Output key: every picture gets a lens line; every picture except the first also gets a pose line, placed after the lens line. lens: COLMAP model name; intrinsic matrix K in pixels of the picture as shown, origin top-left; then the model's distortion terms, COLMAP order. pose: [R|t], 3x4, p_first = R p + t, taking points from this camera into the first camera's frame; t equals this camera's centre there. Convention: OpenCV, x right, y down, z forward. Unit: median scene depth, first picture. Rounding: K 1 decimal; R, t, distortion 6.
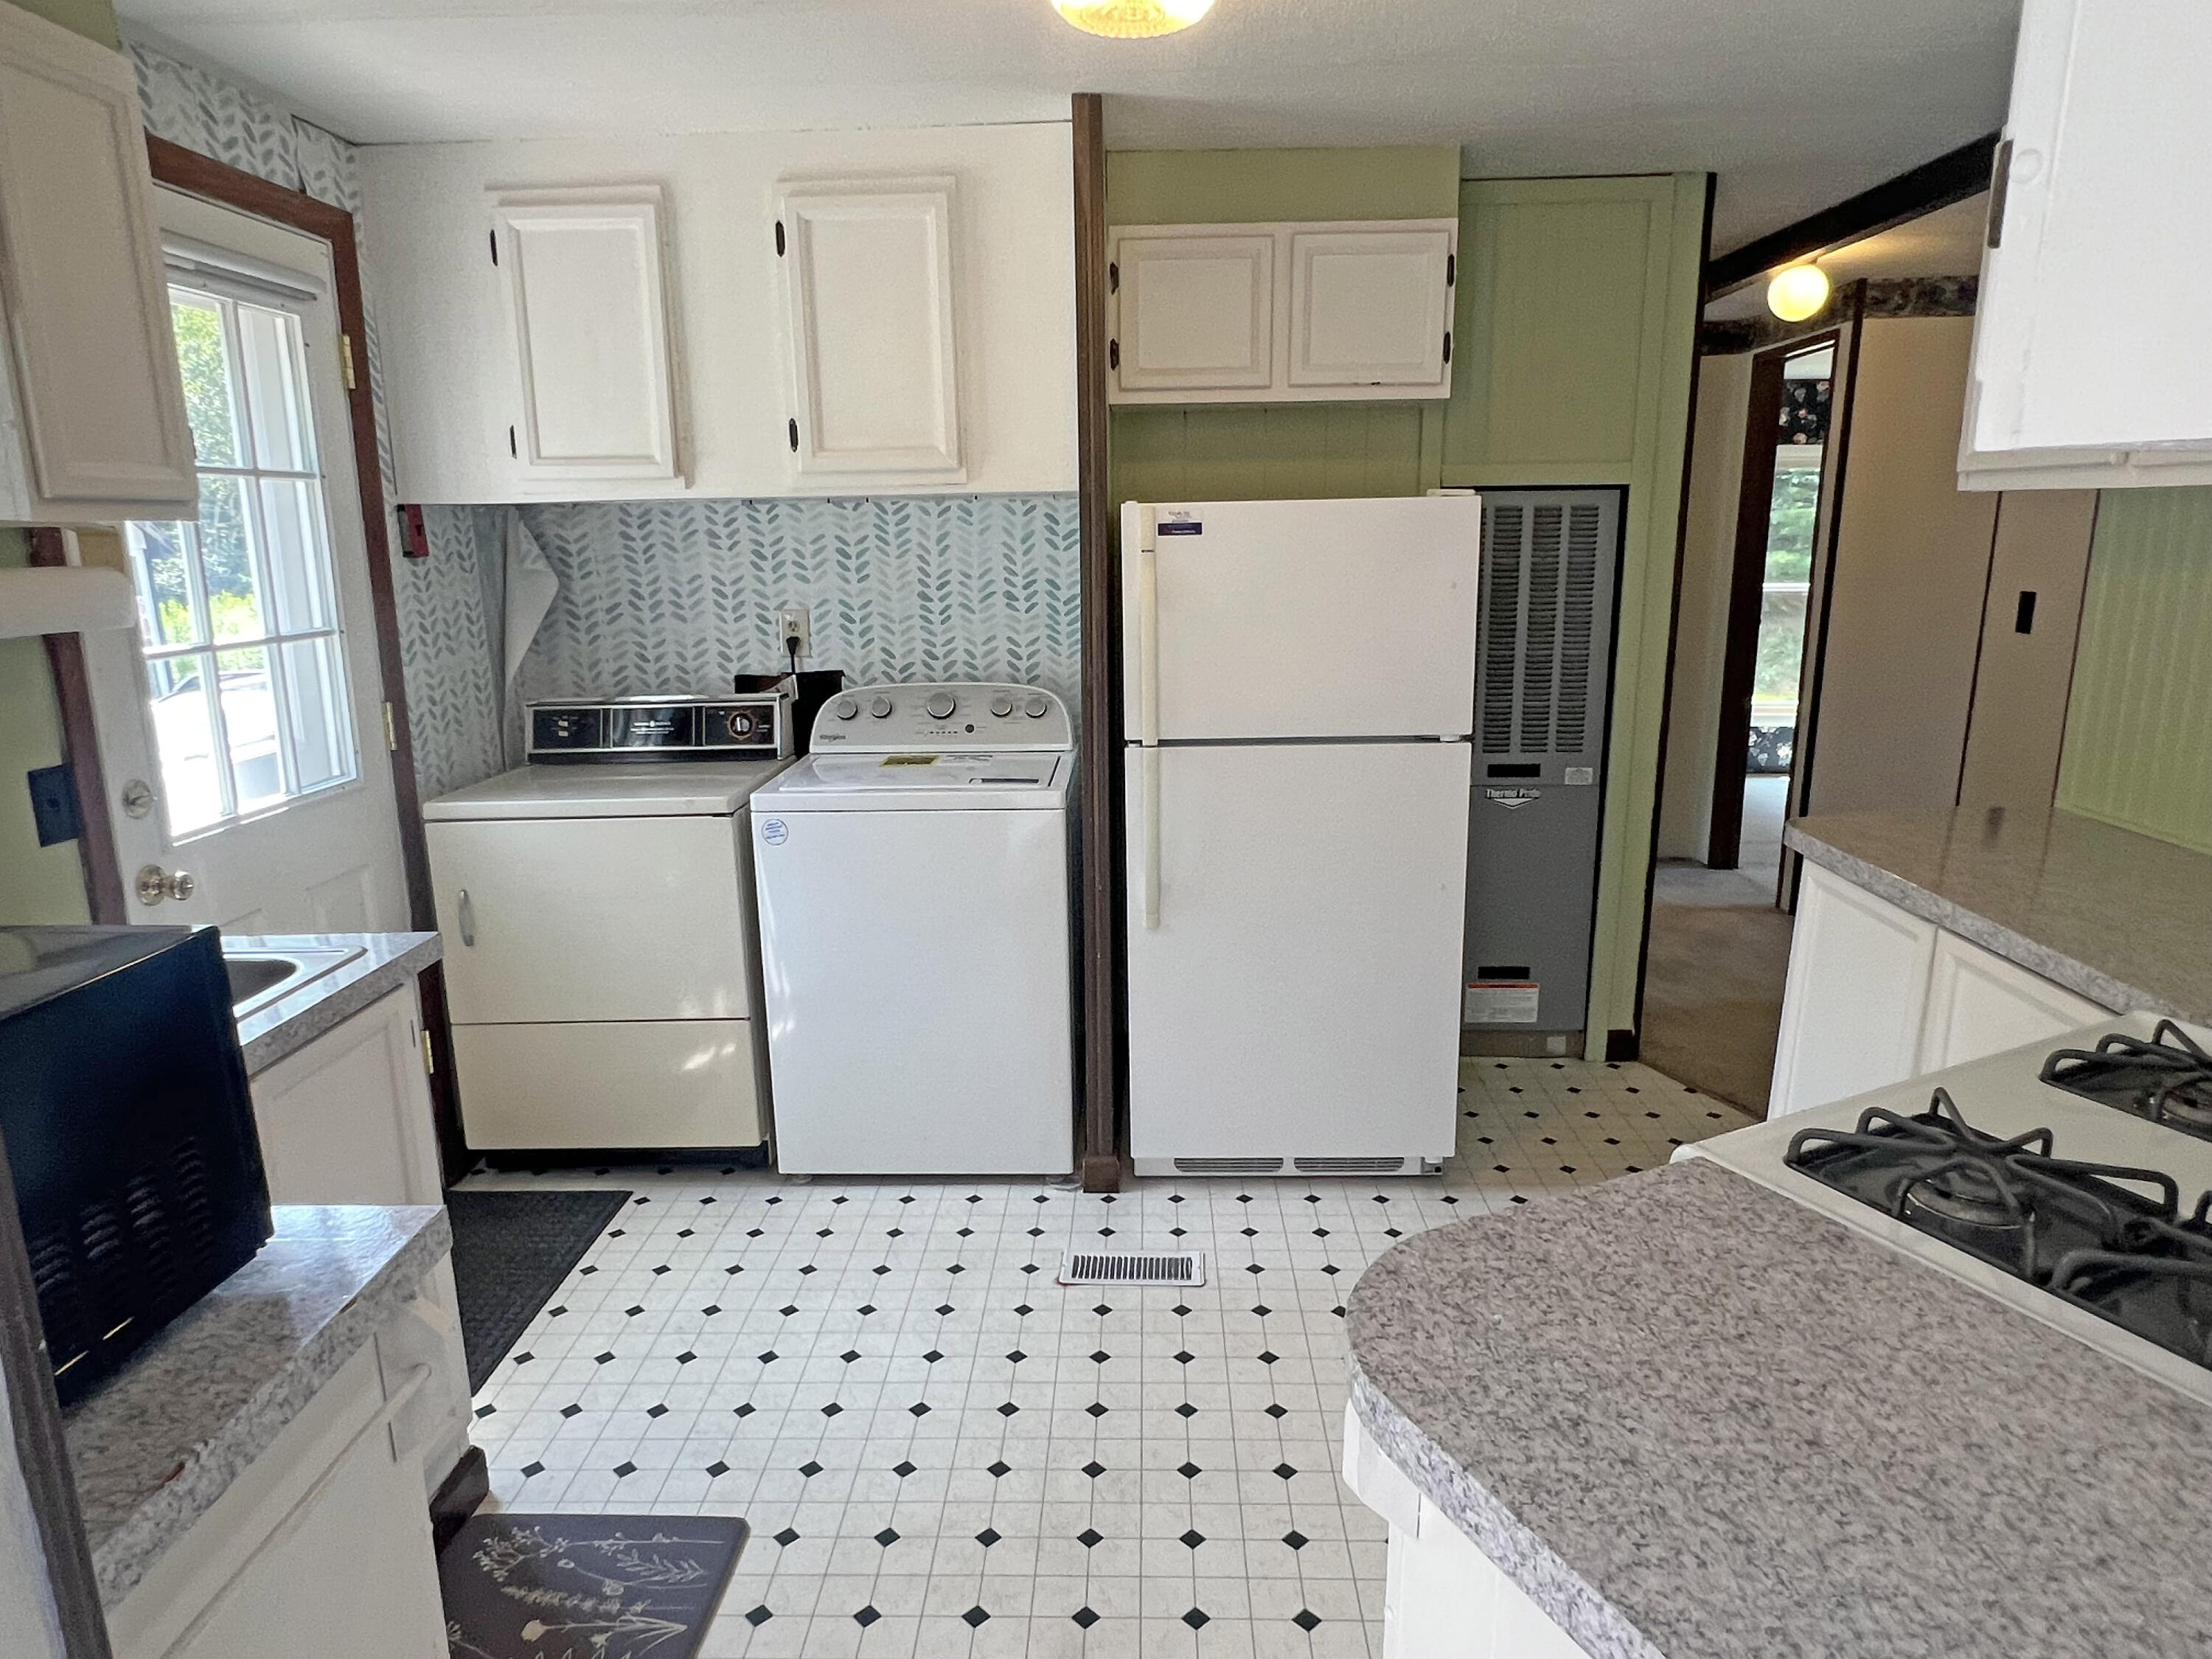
lens RADIAL K [[1371.2, 0, 1099.1], [0, 1371.2, 841.5], [0, 0, 1]] dist [-0.000650, -0.001046]
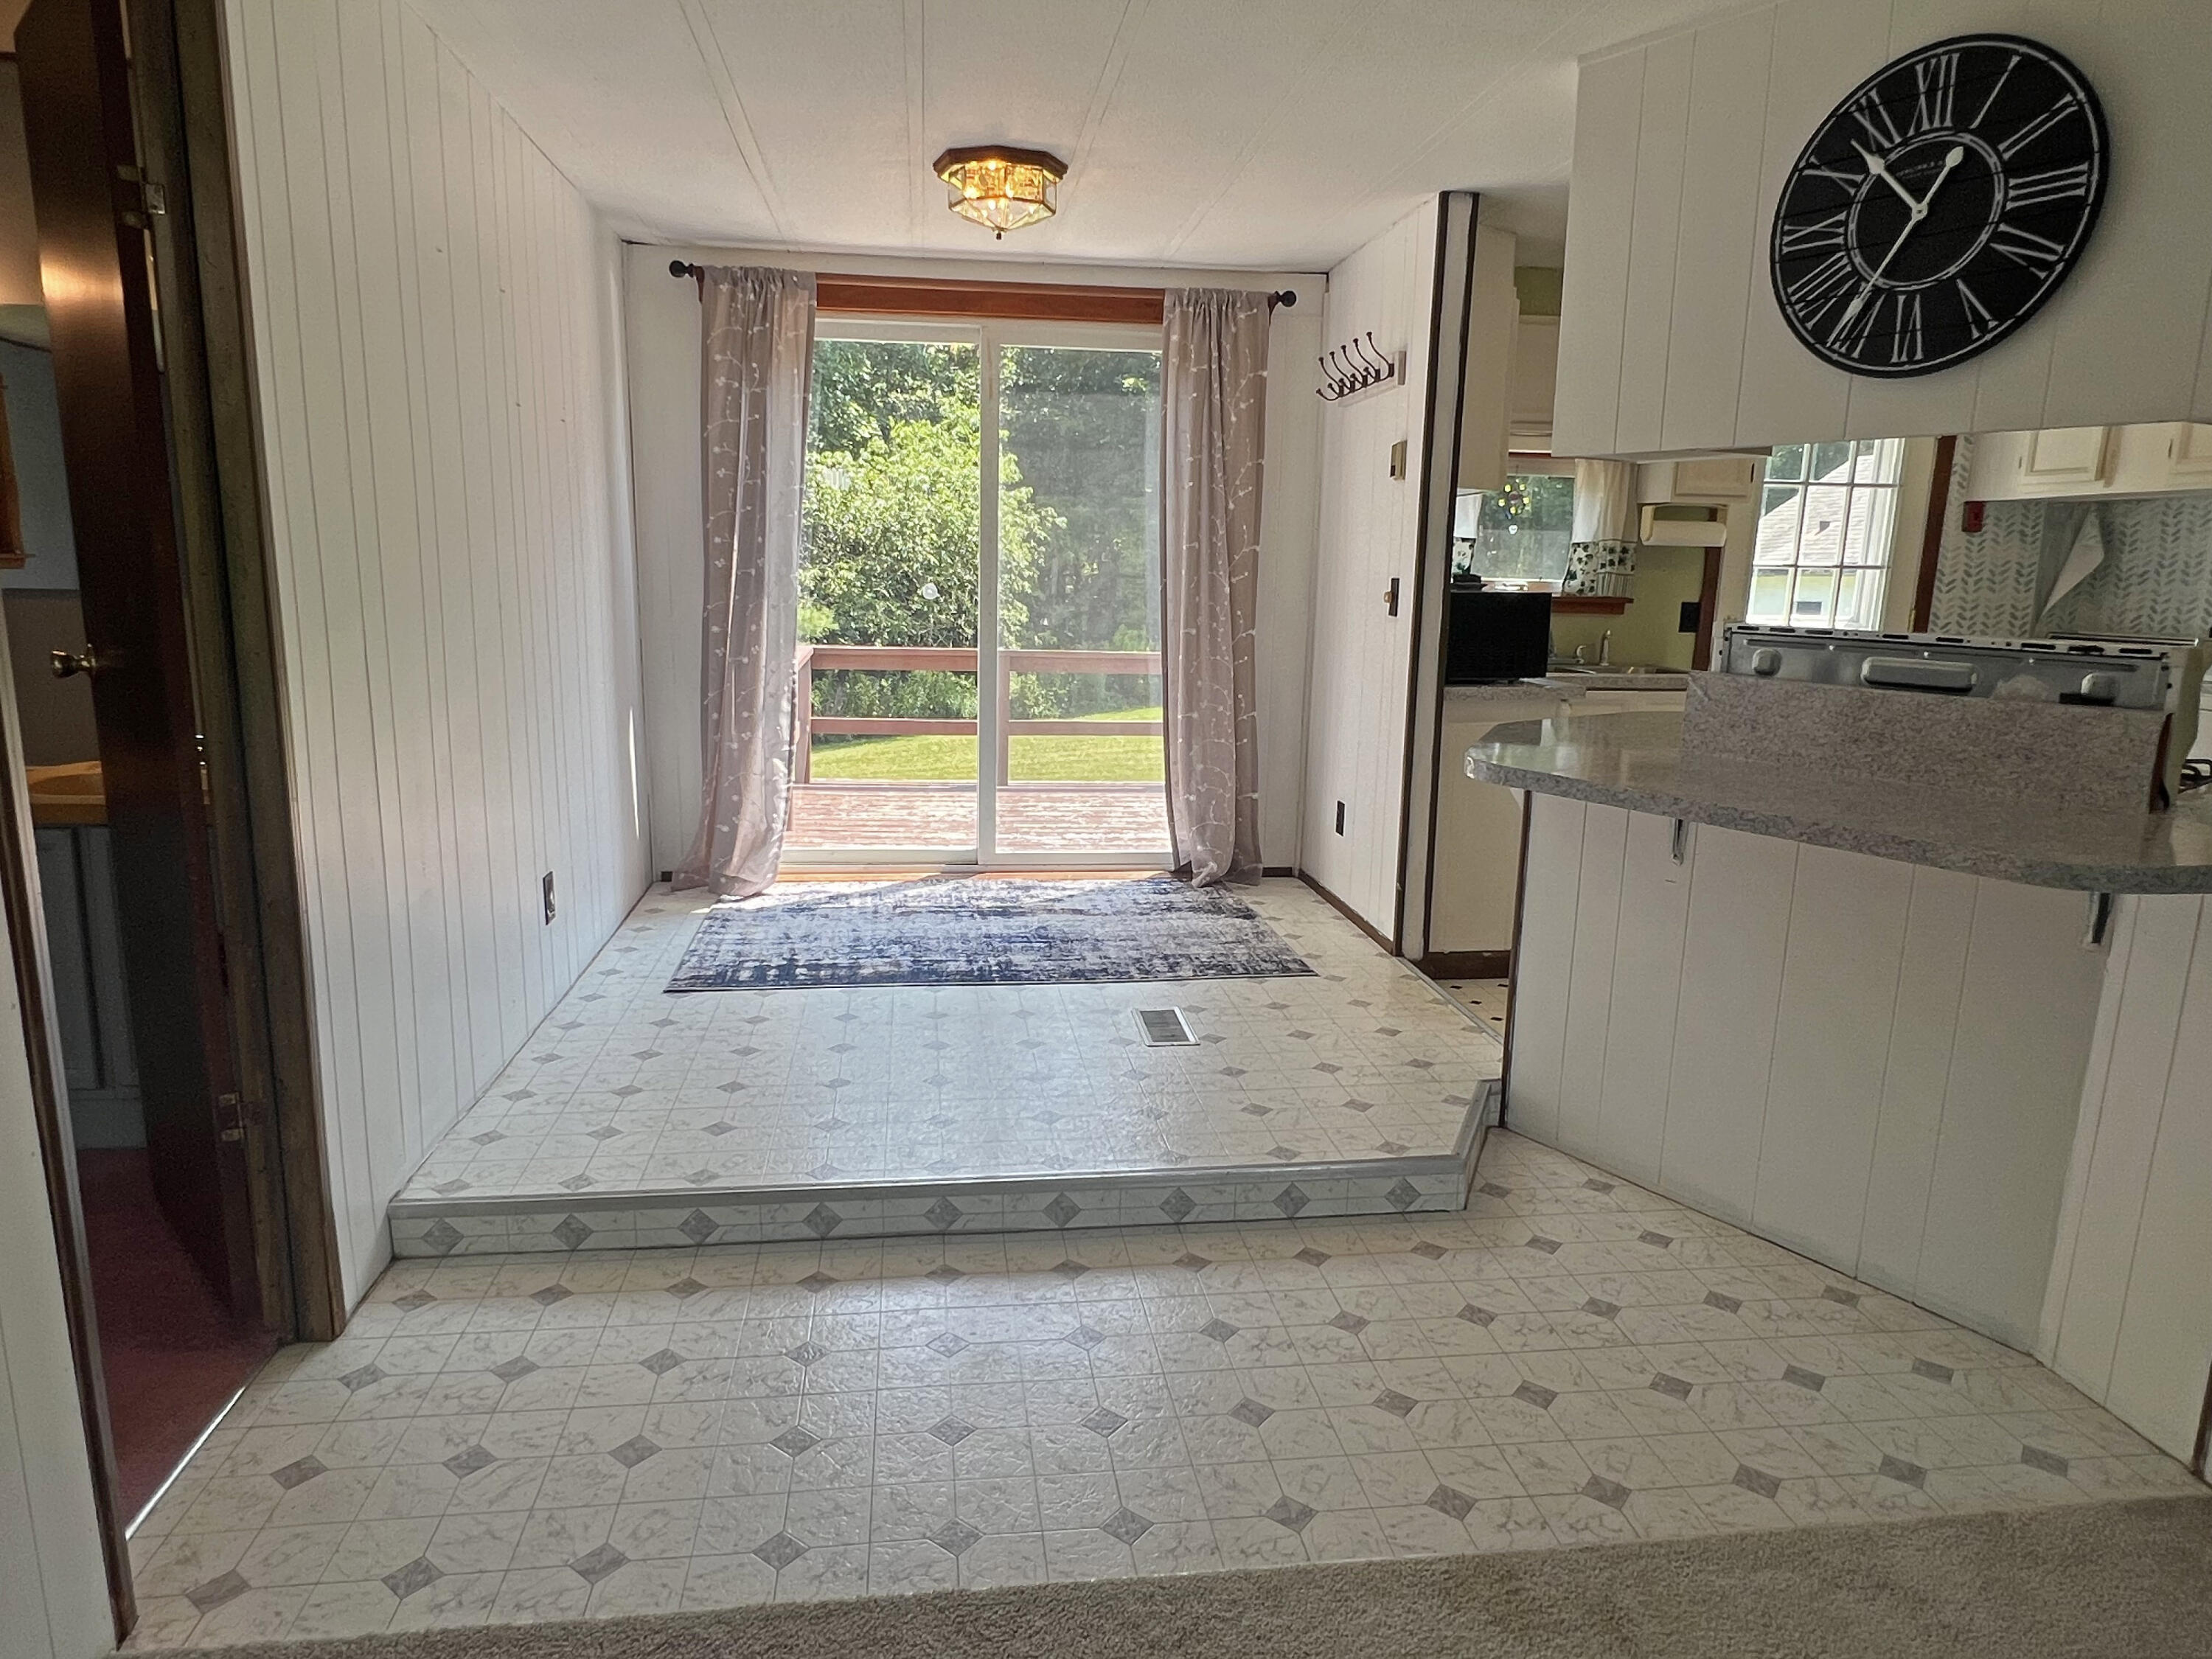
lens RADIAL K [[1379.9, 0, 1106.0], [0, 1379.9, 829.5], [0, 0, 1]] dist [0.004443, 0.001200]
pose [[0.161604, 0.211942, -0.963828, 1.127193], [-0.241091, 0.955551, 0.169699, 0.122374], [0.956953, 0.204946, 0.205518, -0.335241]]
